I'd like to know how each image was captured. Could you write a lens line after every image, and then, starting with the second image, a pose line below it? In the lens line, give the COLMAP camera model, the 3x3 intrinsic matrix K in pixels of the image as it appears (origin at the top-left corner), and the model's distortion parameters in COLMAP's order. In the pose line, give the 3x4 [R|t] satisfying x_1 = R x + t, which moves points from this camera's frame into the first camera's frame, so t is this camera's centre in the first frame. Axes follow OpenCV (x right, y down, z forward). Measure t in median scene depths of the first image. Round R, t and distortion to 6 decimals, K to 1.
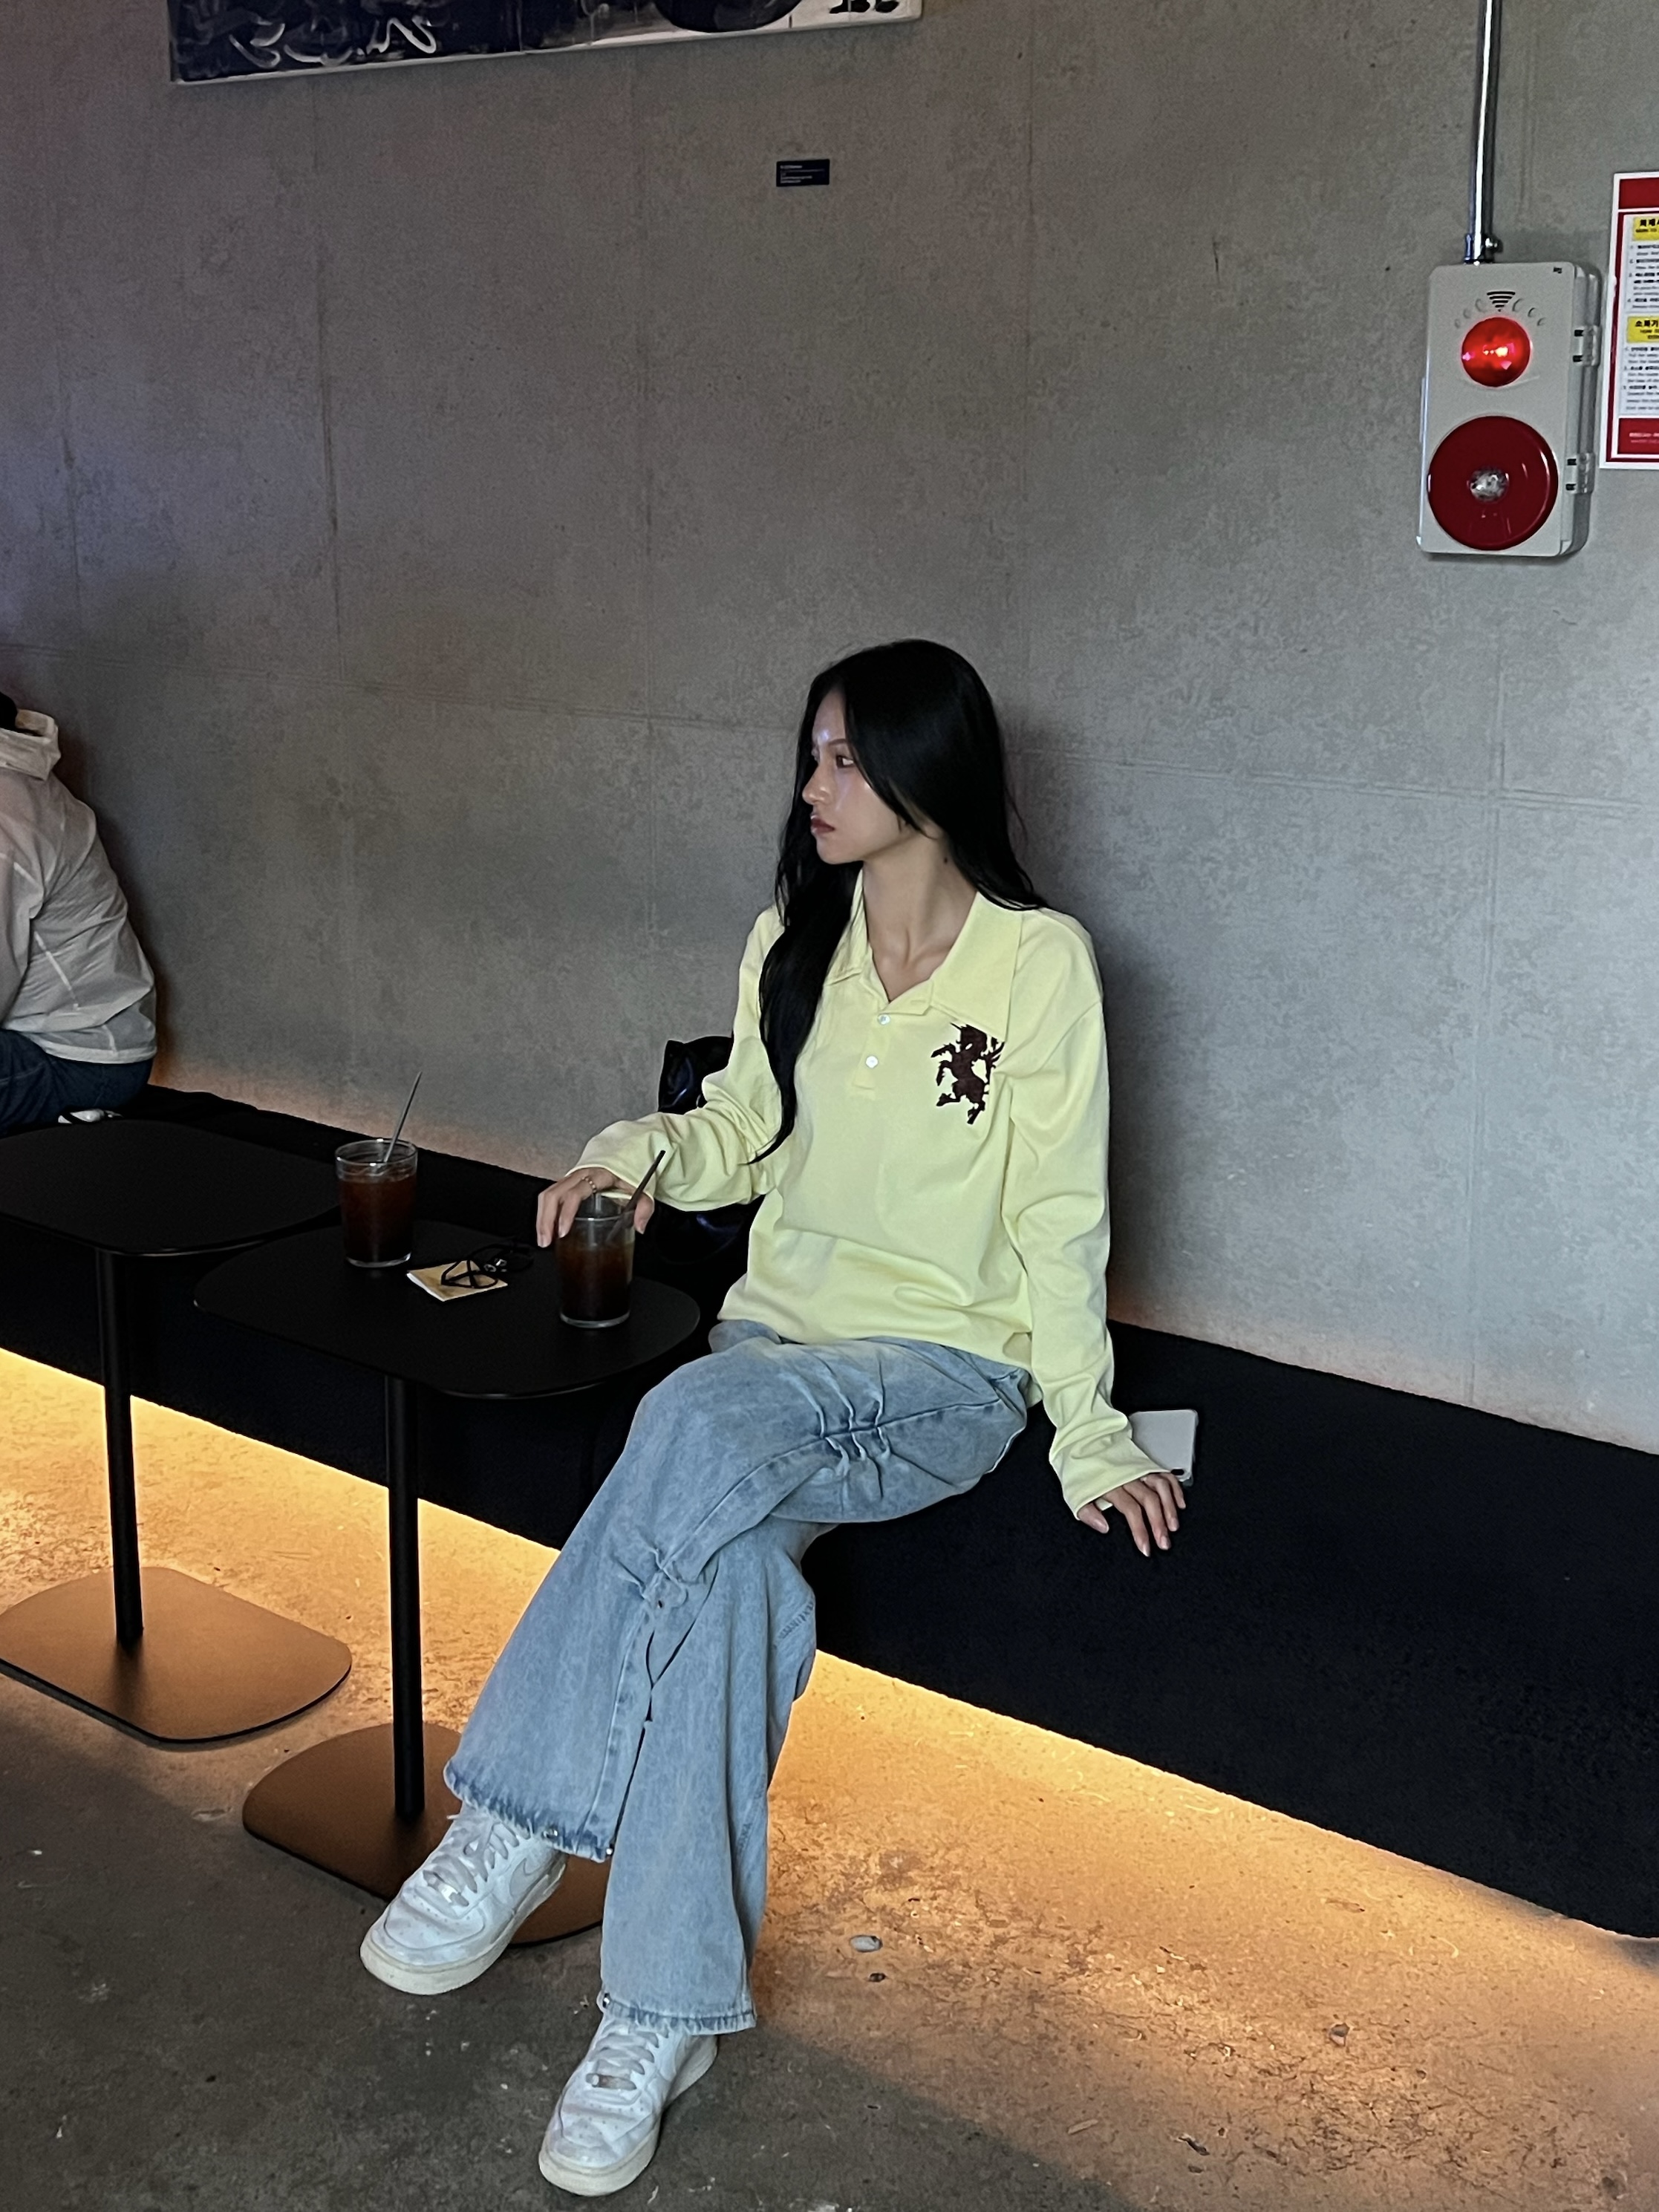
lens RADIAL K [[2580.6, 0, 716.2], [0, 2580.6, 942.8], [0, 0, 1]] dist [0.087584, -0.173072]
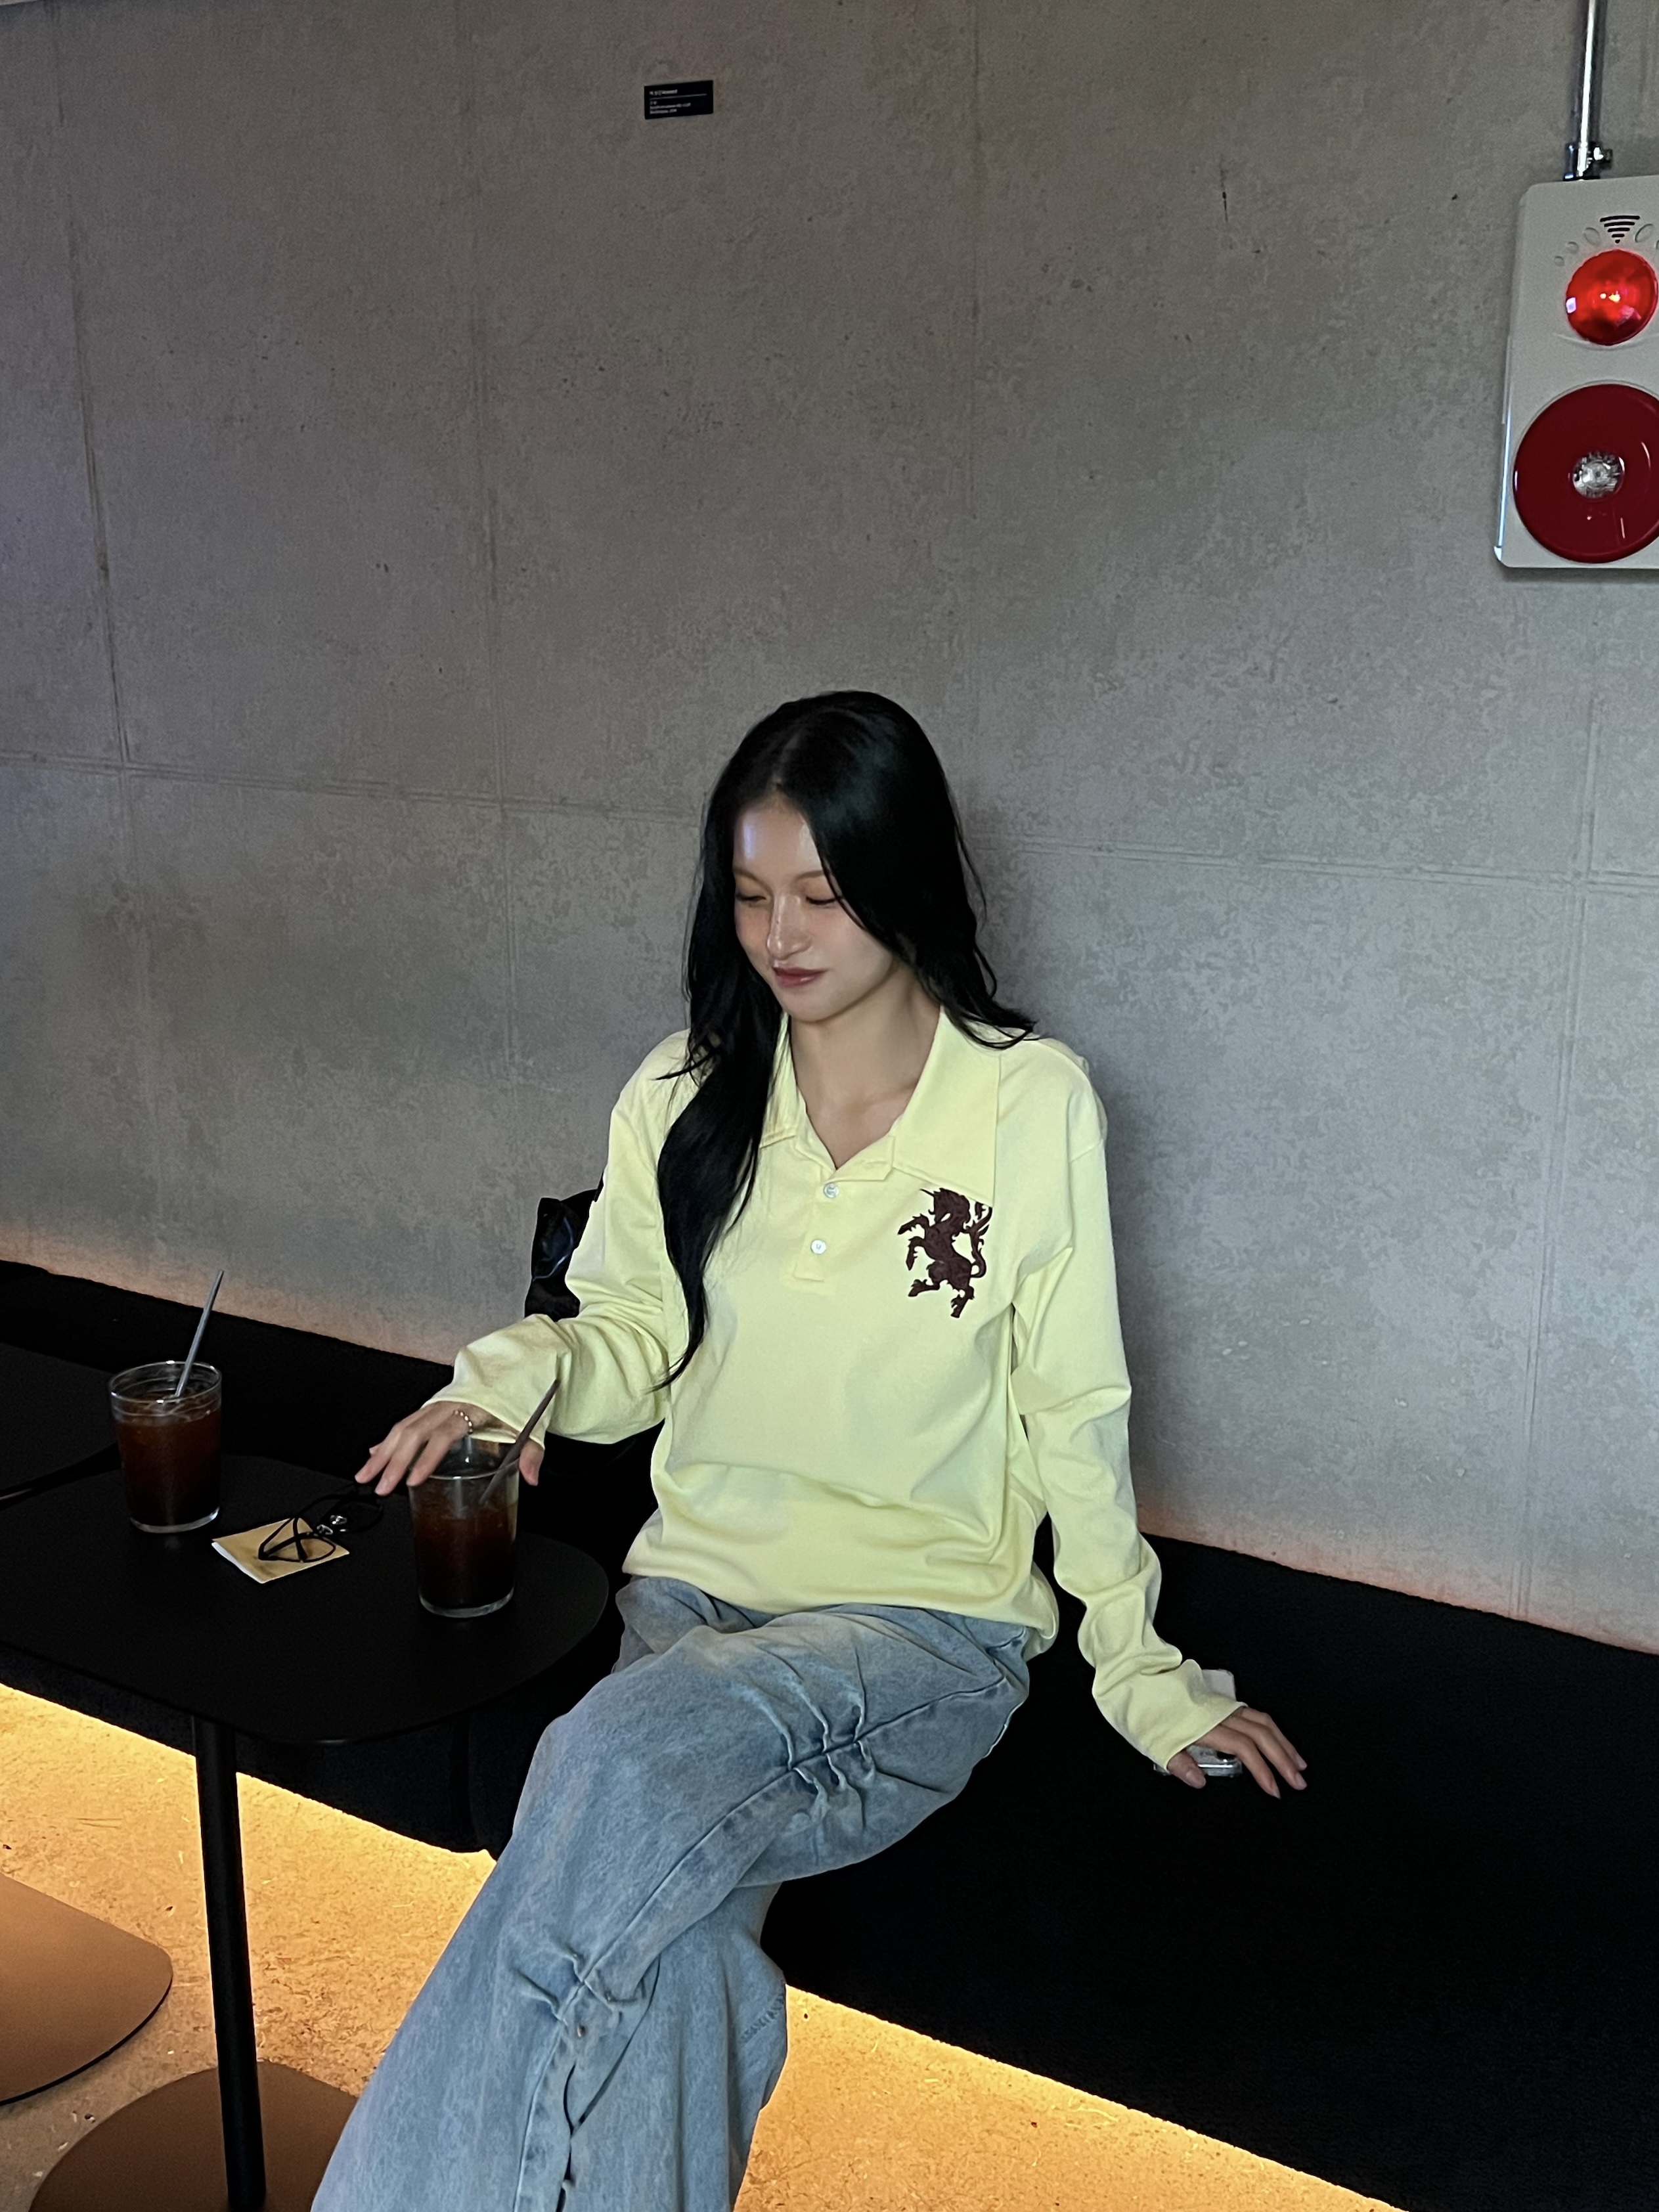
lens RADIAL K [[2303.1, 0, 775.4], [0, 2303.1, 1183.8], [0, 0, 1]] dist [0.113536, -0.234293]
pose [[0.994323, -0.030060, 0.102065, -0.022087], [0.022918, 0.997253, 0.070440, -0.019089], [-0.103902, -0.067701, 0.992281, 0.303187]]
